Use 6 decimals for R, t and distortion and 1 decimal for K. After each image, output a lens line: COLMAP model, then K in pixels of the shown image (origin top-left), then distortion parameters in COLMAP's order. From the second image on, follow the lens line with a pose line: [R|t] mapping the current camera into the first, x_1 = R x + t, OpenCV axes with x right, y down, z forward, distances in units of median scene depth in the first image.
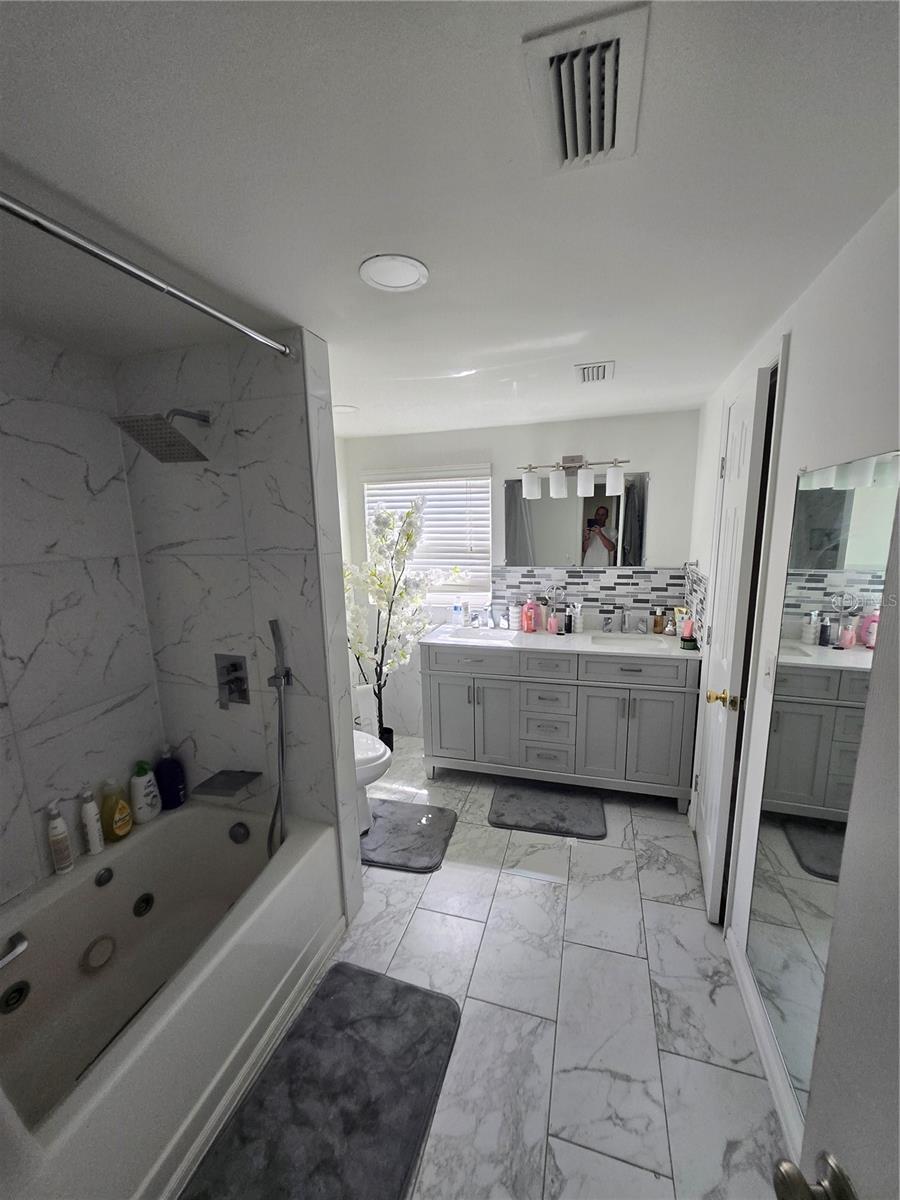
lens RADIAL K [[480.3, 0, 468.9], [0, 480.3, 605.6], [0, 0, 1]] dist [-0.000521, -0.000056]
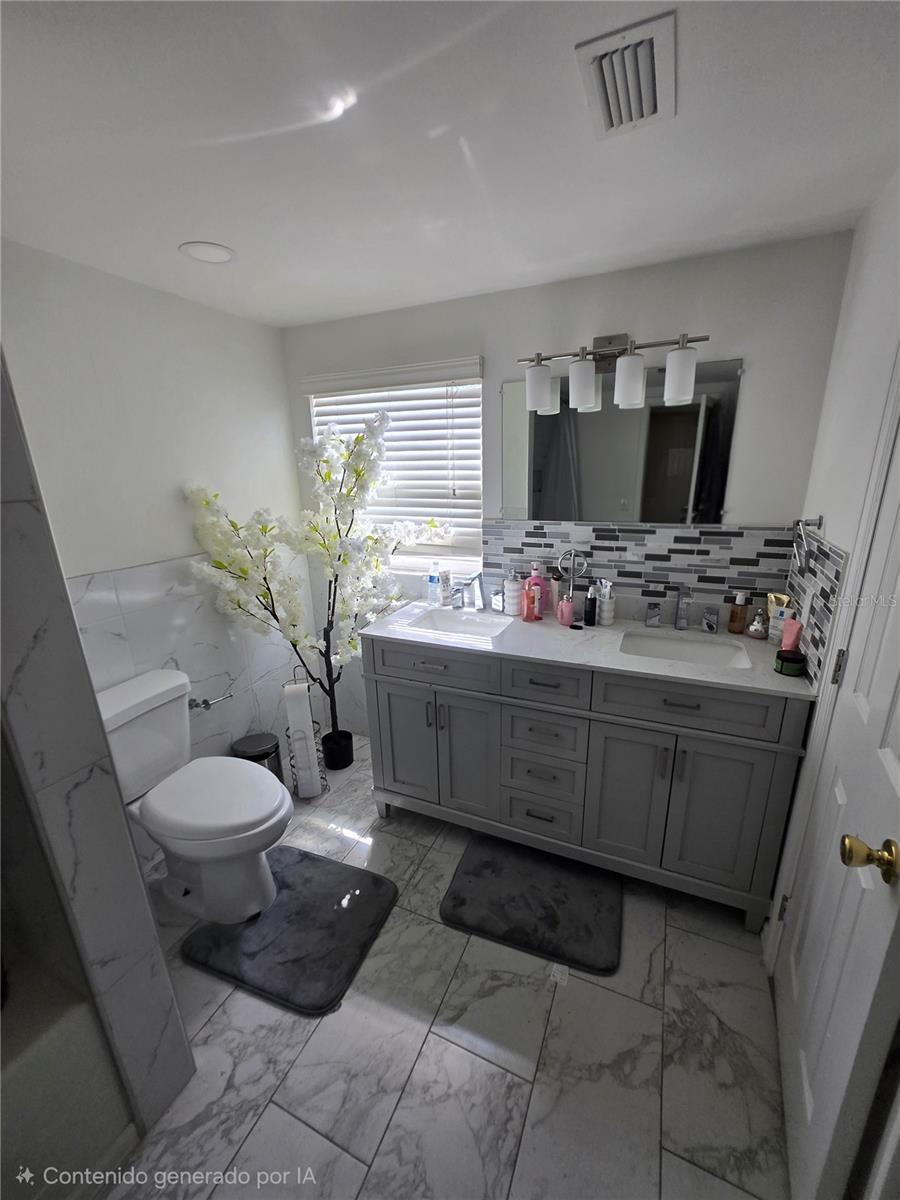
lens RADIAL K [[480.3, 0, 468.9], [0, 480.3, 605.6], [0, 0, 1]] dist [-0.000521, -0.000056]
pose [[0.990759, 0.035614, -0.130877, 0.133101], [-0.019928, 0.992663, 0.119264, -0.045228], [0.134164, -0.115554, 0.984199, 0.349550]]
